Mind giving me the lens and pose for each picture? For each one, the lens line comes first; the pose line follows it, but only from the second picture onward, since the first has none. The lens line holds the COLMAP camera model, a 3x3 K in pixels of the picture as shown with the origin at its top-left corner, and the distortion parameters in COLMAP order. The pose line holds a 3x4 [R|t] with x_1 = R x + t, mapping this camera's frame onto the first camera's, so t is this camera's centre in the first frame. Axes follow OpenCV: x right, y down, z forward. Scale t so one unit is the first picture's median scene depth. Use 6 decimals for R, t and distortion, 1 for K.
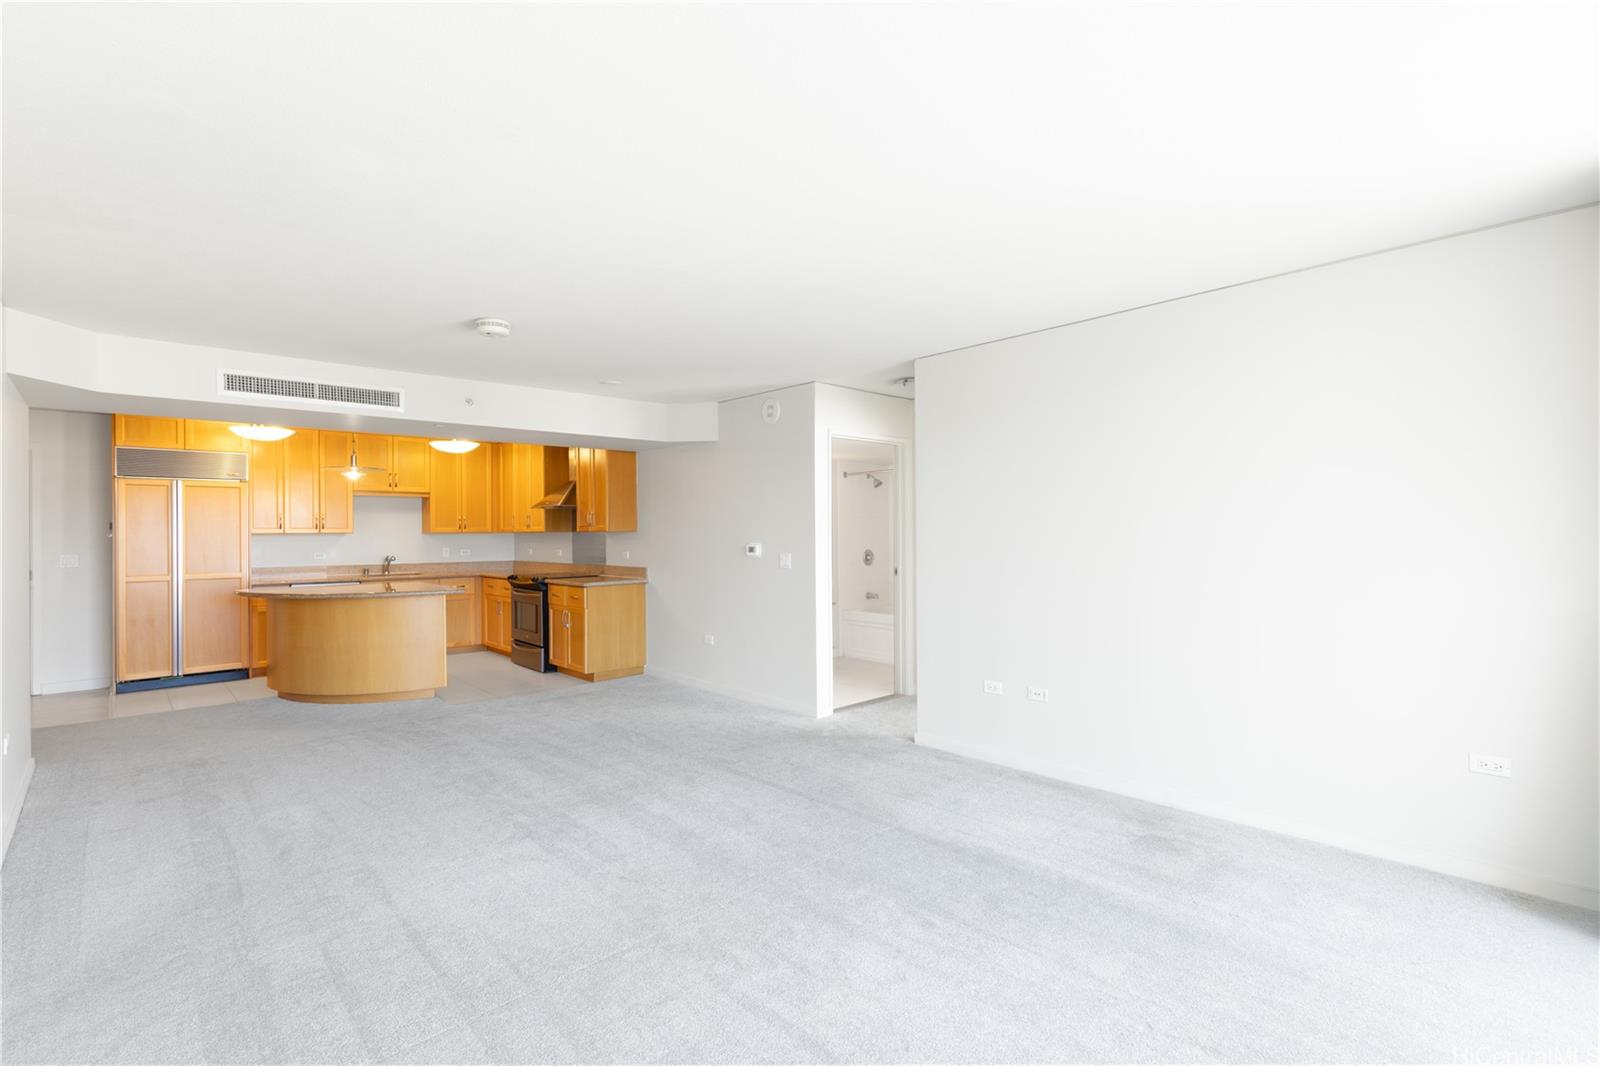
lens RADIAL K [[735.5, 0, 800.3], [0, 735.5, 534.2], [0, 0, 1]] dist [-0.004240, 0.003520]
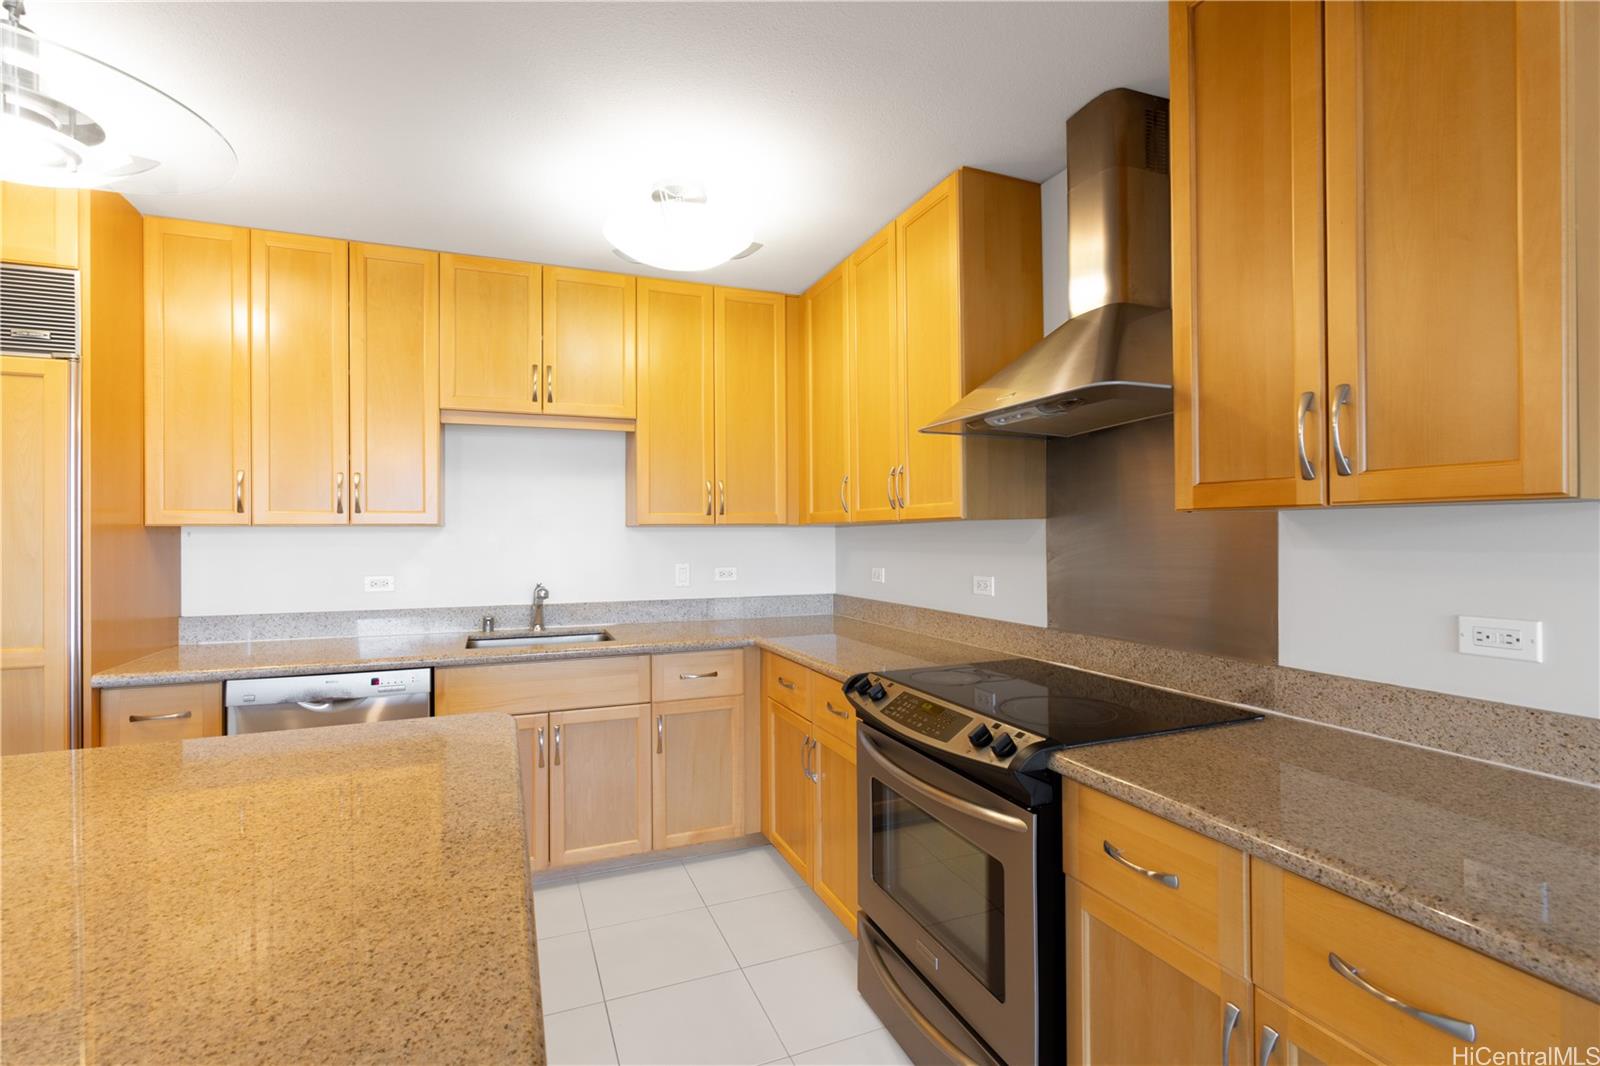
lens RADIAL K [[735.5, 0, 796.4], [0, 735.5, 530.5], [0, 0, 1]] dist [-0.004240, 0.003520]
pose [[0.932231, -0.000631, -0.361864, -0.303861], [-0.000673, 0.999994, -0.003479, 0.002524], [0.361864, 0.003487, 0.932224, 0.709538]]
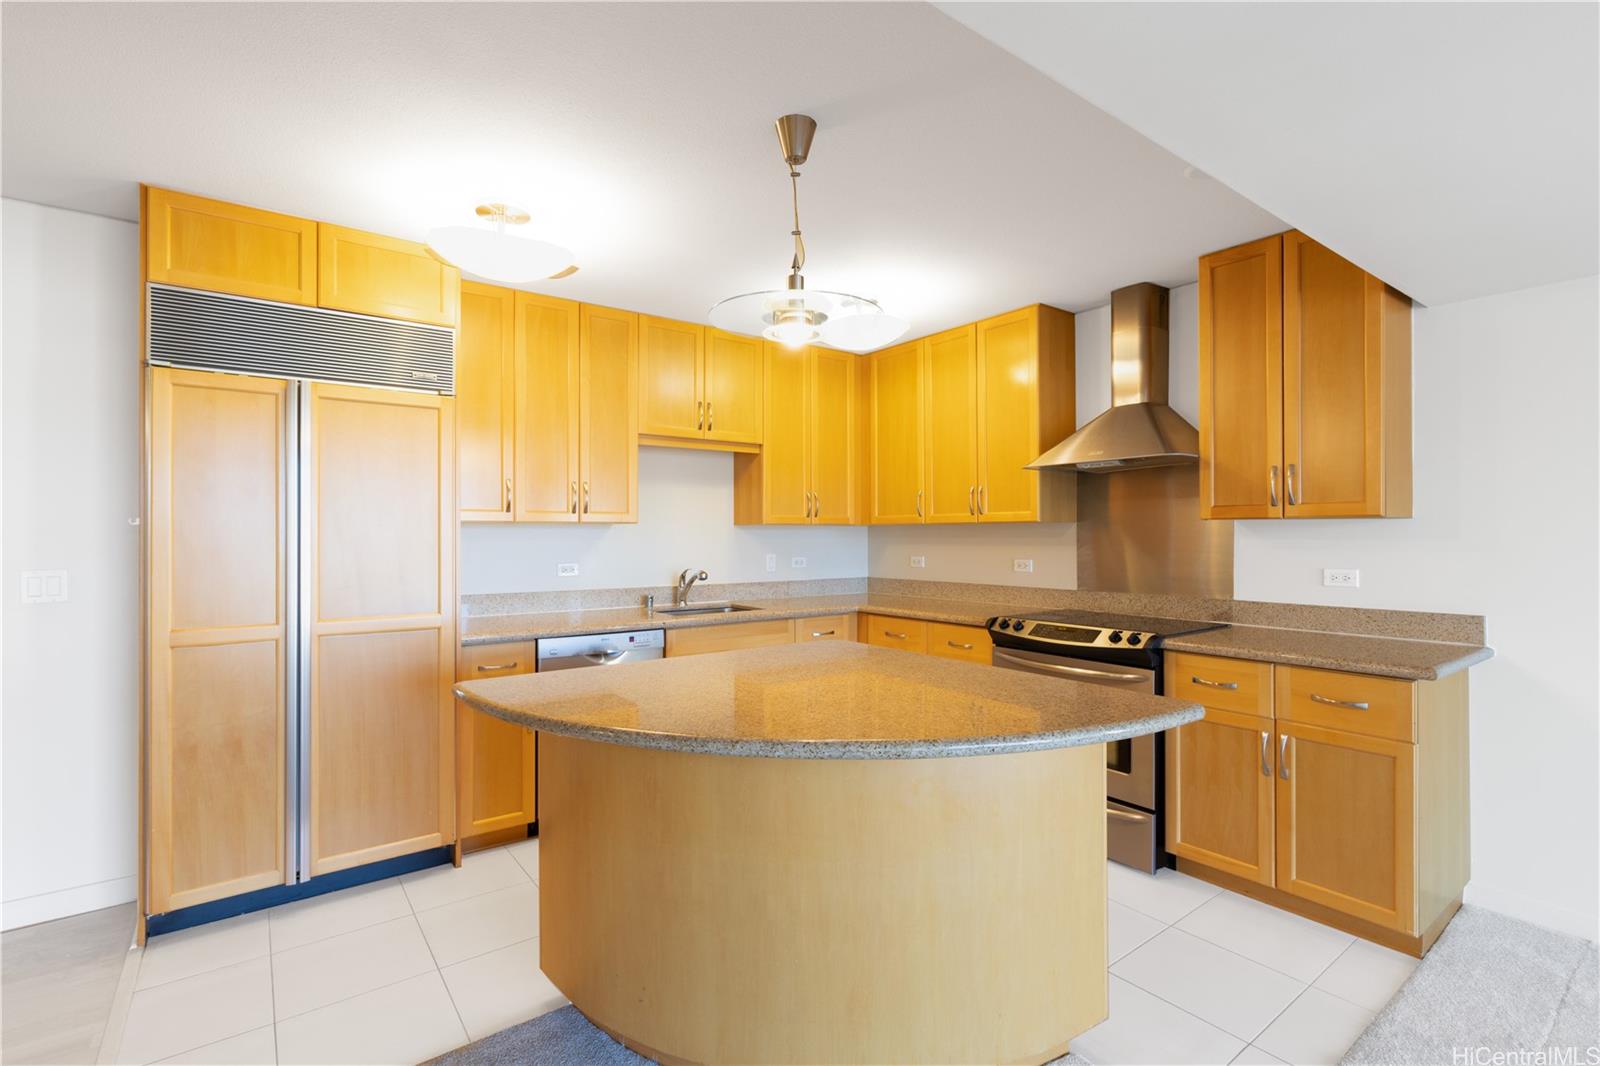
lens RADIAL K [[735.5, 0, 797.1], [0, 735.5, 532.9], [0, 0, 1]] dist [-0.004240, 0.003520]
pose [[0.993547, 0.004744, -0.113319, -0.443565], [-0.005013, 0.999985, -0.002095, 0.005435], [0.113307, 0.002649, 0.993556, 0.526703]]
